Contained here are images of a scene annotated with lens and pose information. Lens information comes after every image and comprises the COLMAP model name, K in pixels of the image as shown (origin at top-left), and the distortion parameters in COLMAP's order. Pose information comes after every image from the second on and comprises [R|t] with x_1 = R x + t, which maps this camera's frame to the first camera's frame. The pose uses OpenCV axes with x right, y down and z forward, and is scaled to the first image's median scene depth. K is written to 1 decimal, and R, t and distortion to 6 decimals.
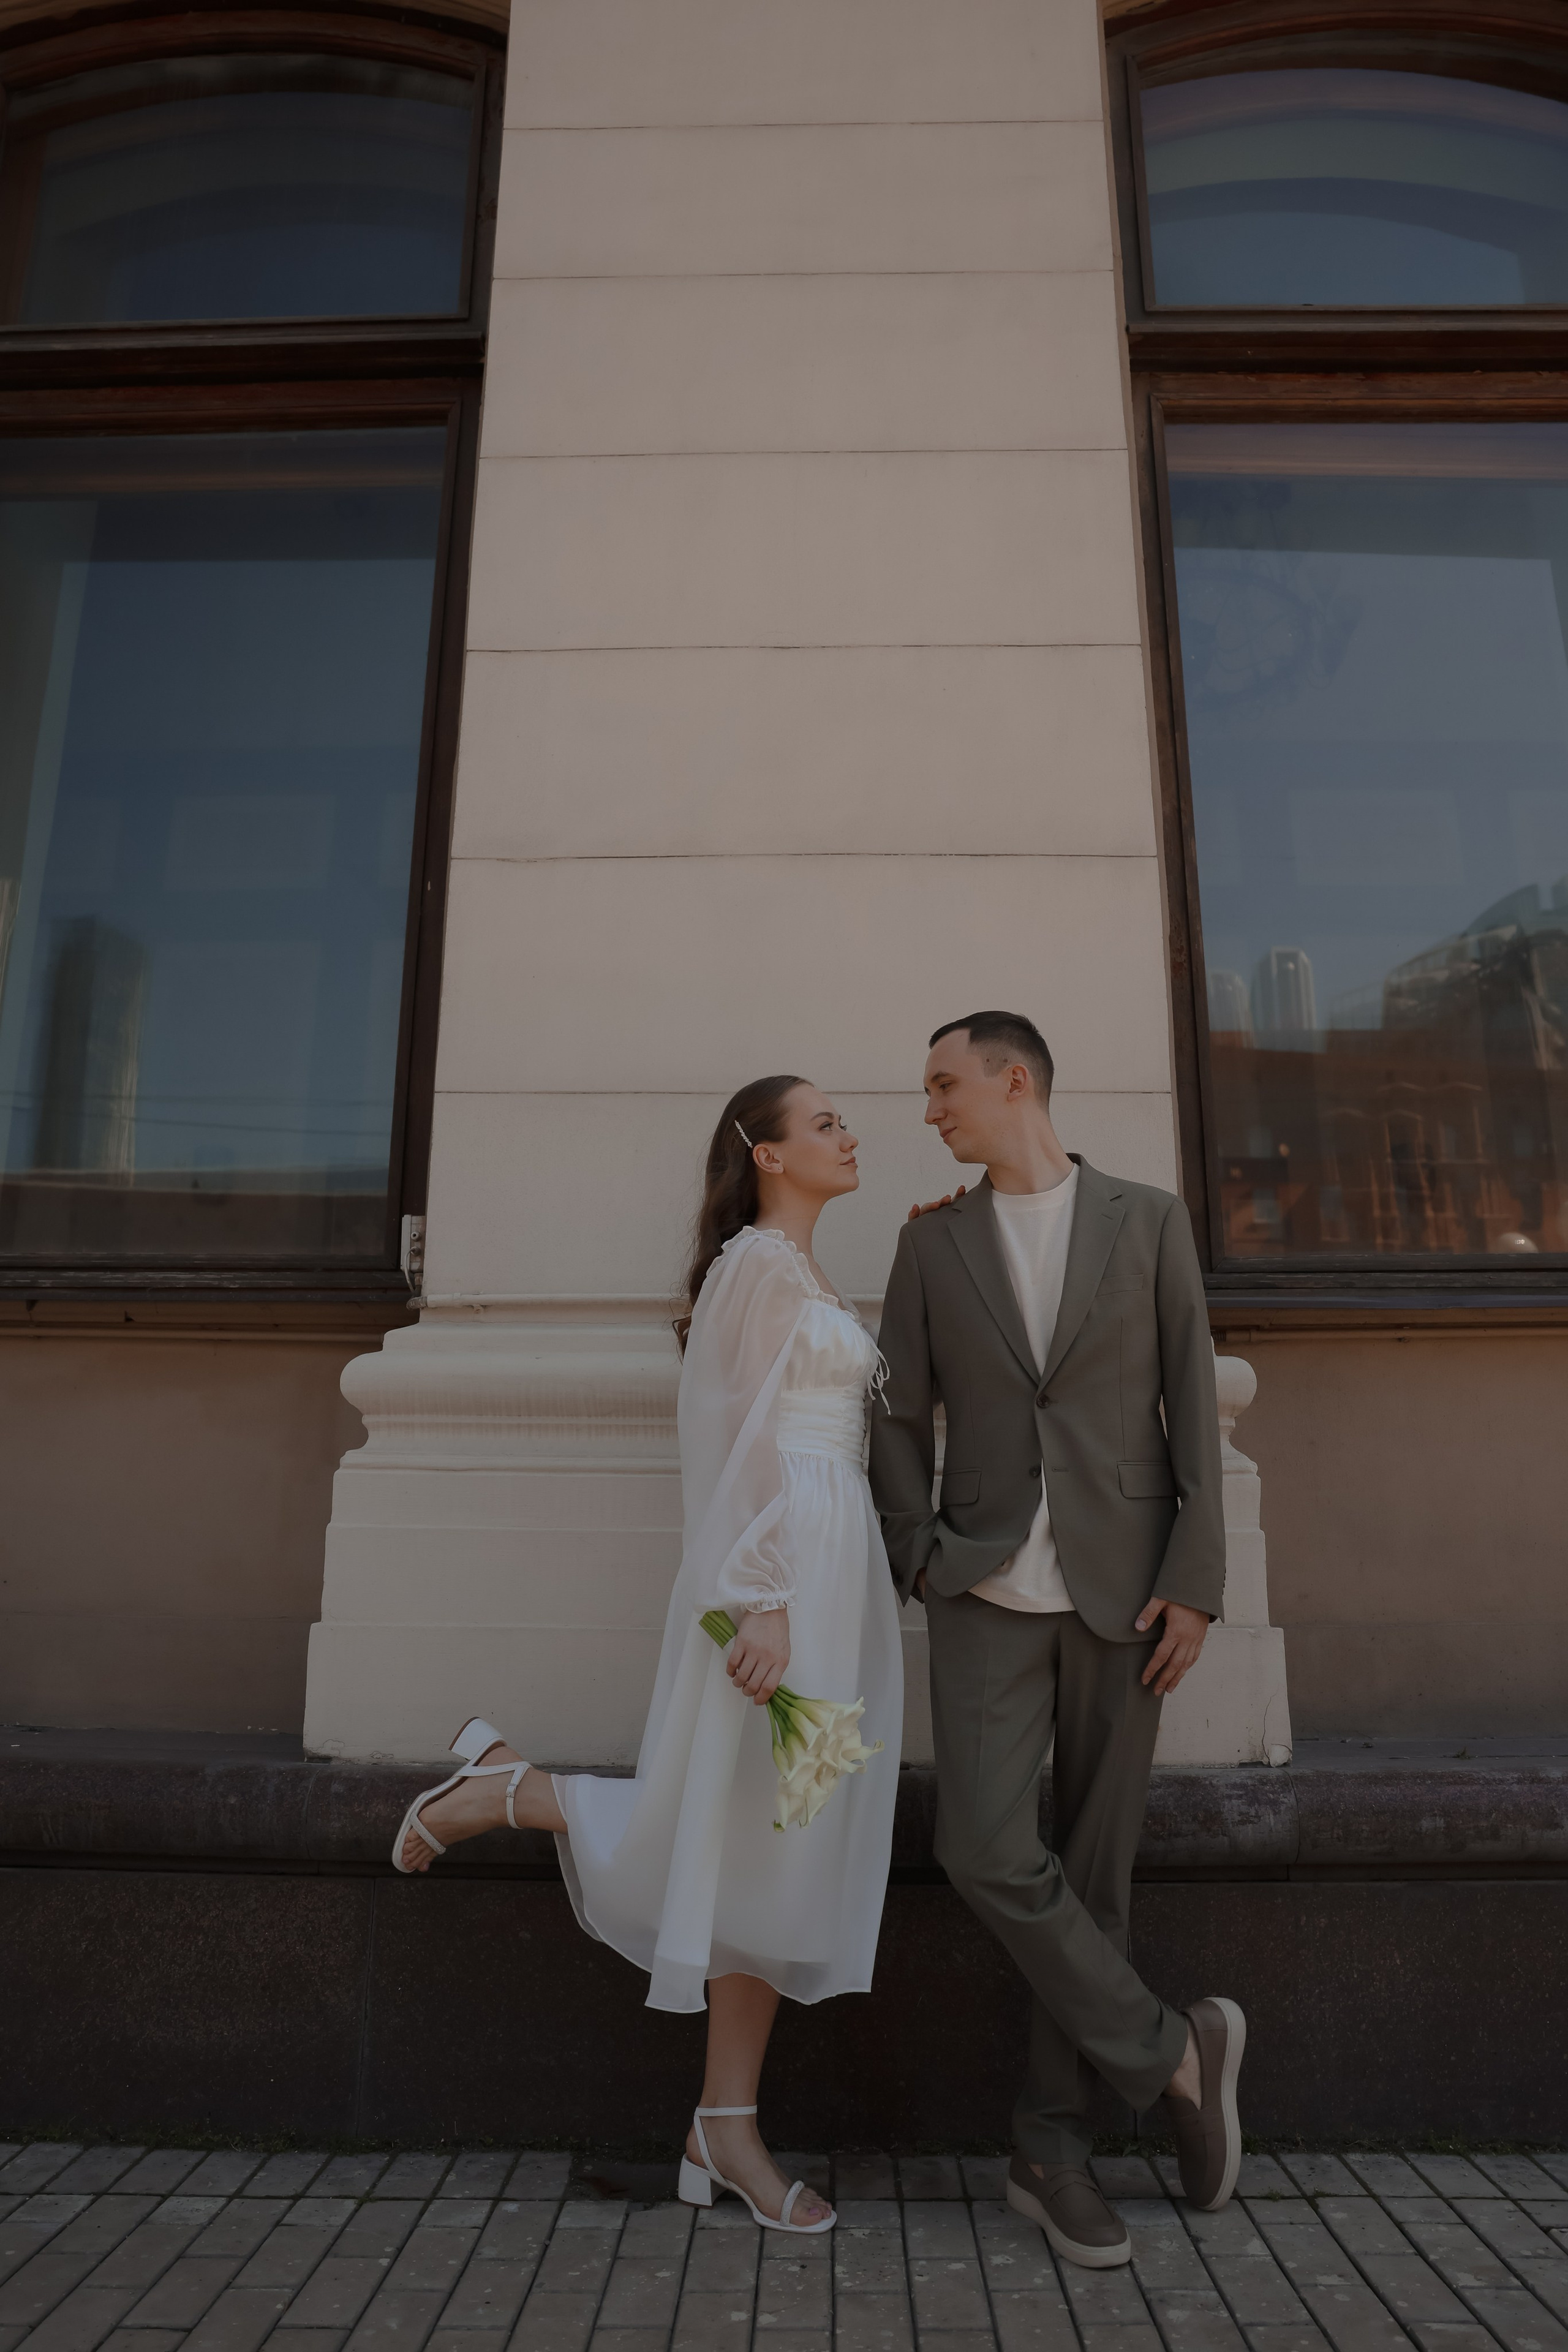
lens RADIAL K [[1599.9, 0, 784.0], [0, 1599.9, 1176.0], [0, 0, 1]] dist [-0.115733, 0.089460]
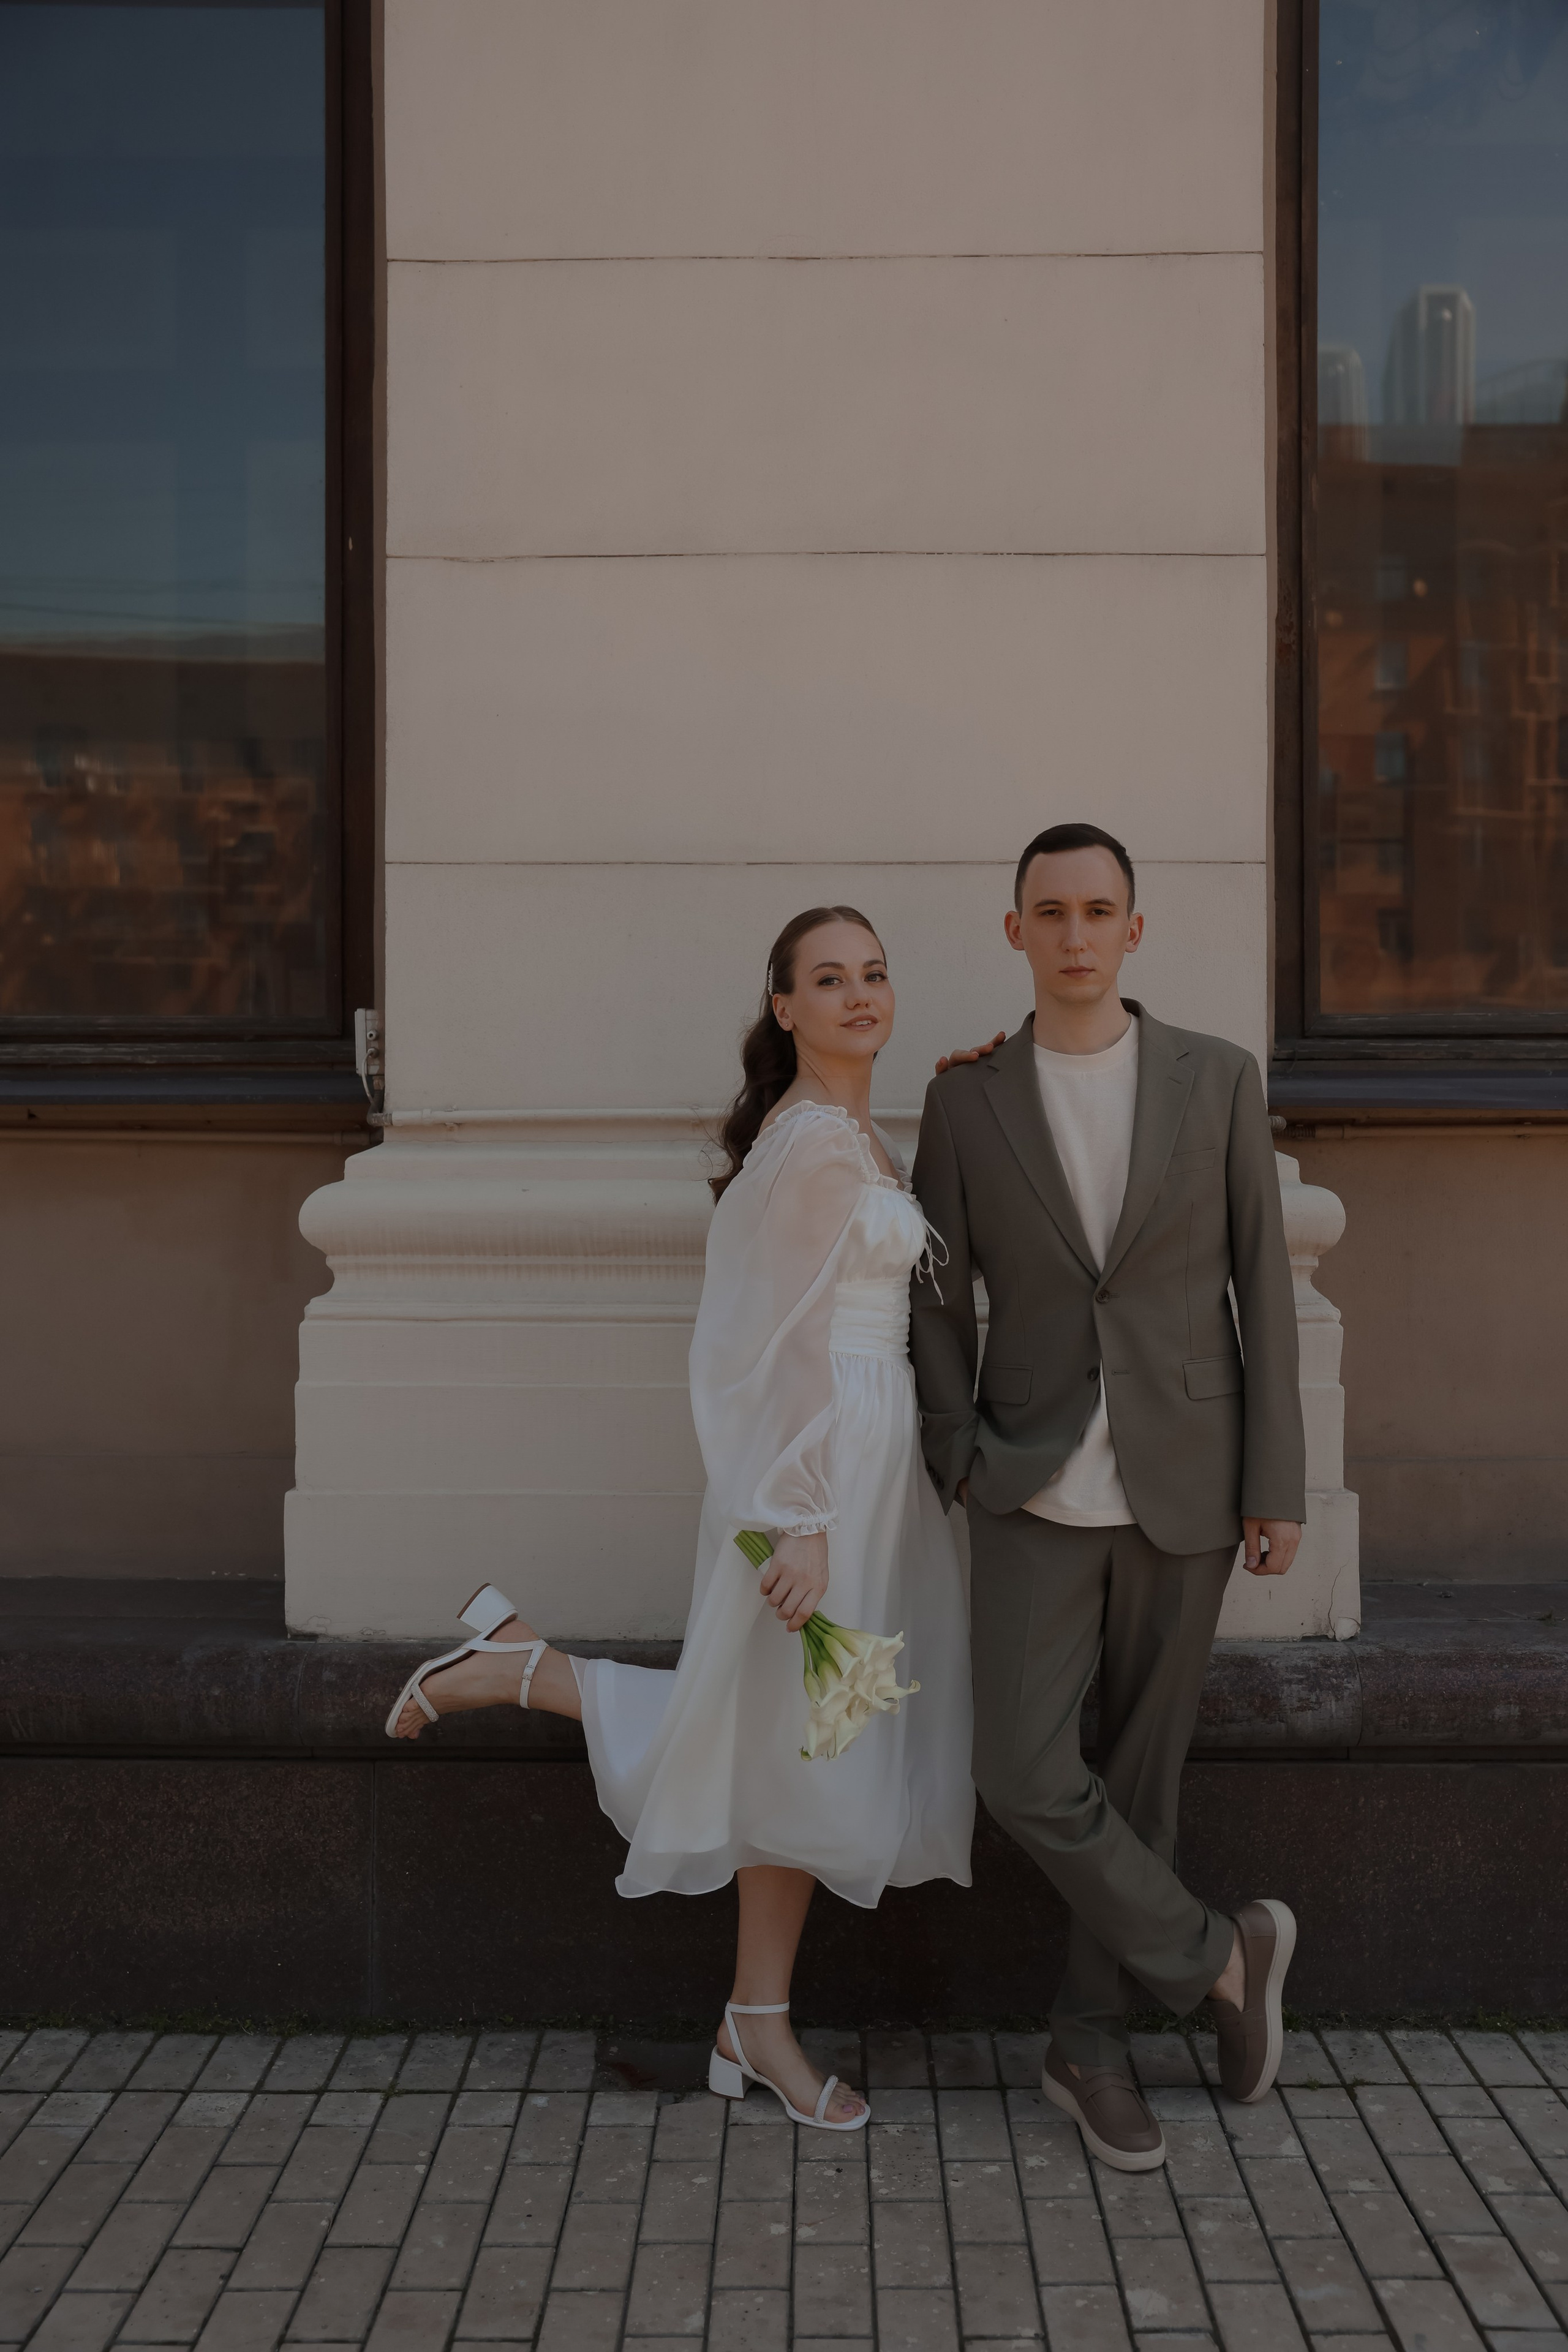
lens RADIAL K [[1987.9, 0, 784.0], [0, 1987.9, 1176.0], [0, 0, 1]] dist [-0.061759, 0.103856]
pose [[0.999968, -0.006125, 0.005217, -0.022038], [0.004592, 0.966915, 0.255056, -0.209624], [-0.006607, -0.255024, 0.966912, -0.064243]]
